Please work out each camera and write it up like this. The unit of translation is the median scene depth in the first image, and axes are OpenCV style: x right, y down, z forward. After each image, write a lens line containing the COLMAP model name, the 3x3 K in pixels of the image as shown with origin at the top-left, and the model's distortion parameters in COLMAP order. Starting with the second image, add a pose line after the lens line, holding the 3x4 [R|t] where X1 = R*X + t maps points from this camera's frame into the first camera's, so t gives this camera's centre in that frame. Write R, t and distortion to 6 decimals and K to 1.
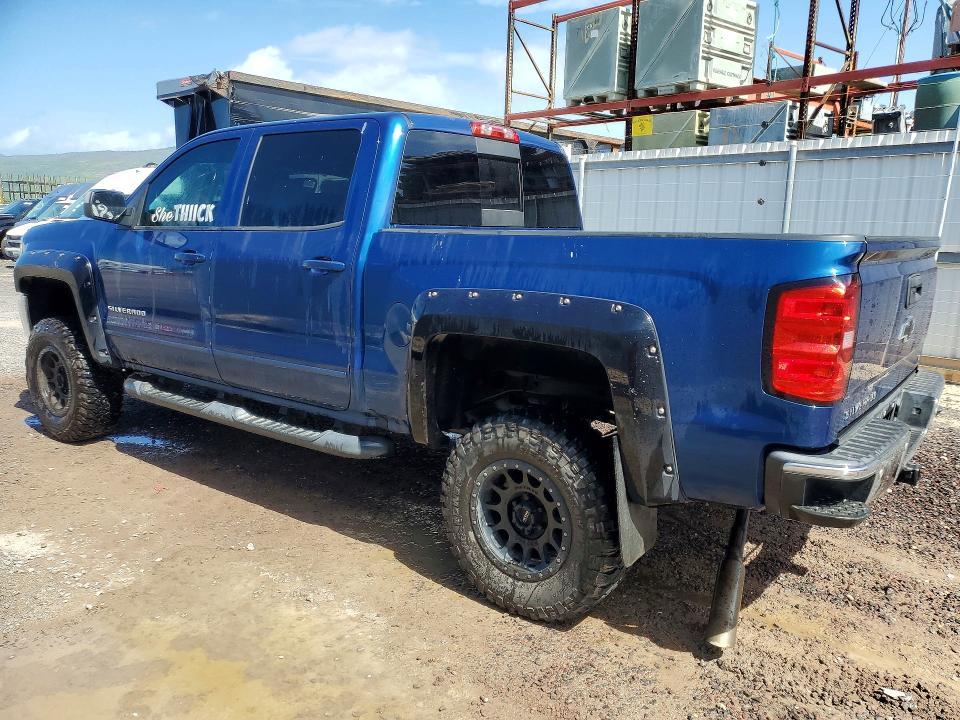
lens RADIAL K [[731.5, 0, 496.1], [0, 731.5, 358.7], [0, 0, 1]] dist [0.003914, 0.004770]
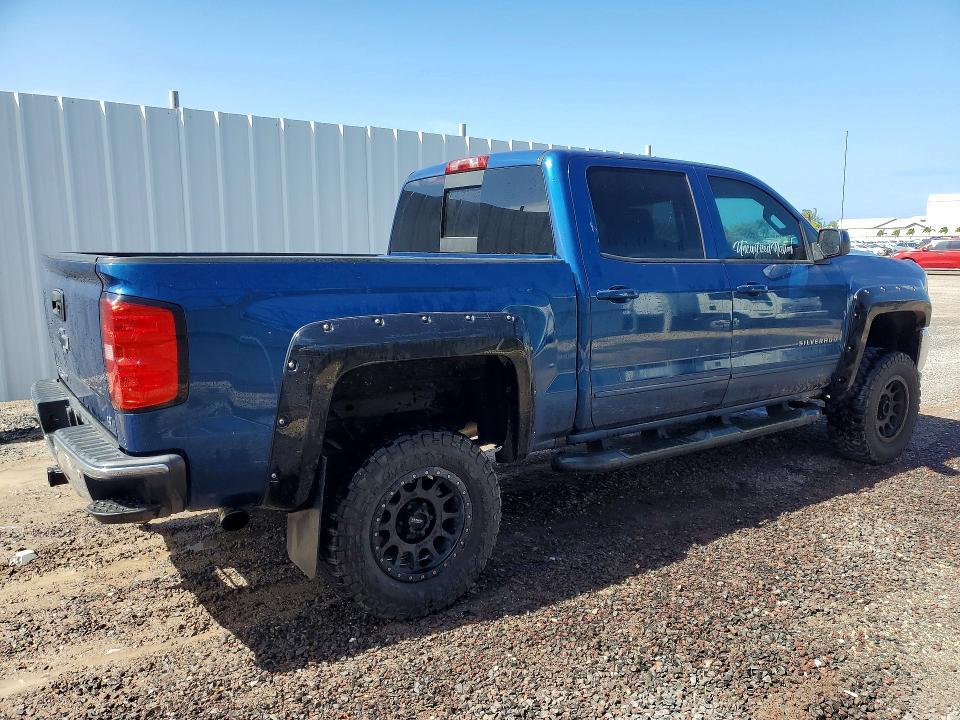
lens RADIAL K [[731.5, 0, 496.1], [0, 731.5, 358.7], [0, 0, 1]] dist [0.003914, 0.004770]
pose [[-0.270032, 0.123632, -0.954881, 1.051414], [-0.170789, 0.969846, 0.173867, -0.232202], [0.947583, 0.210033, -0.240775, 1.376279]]
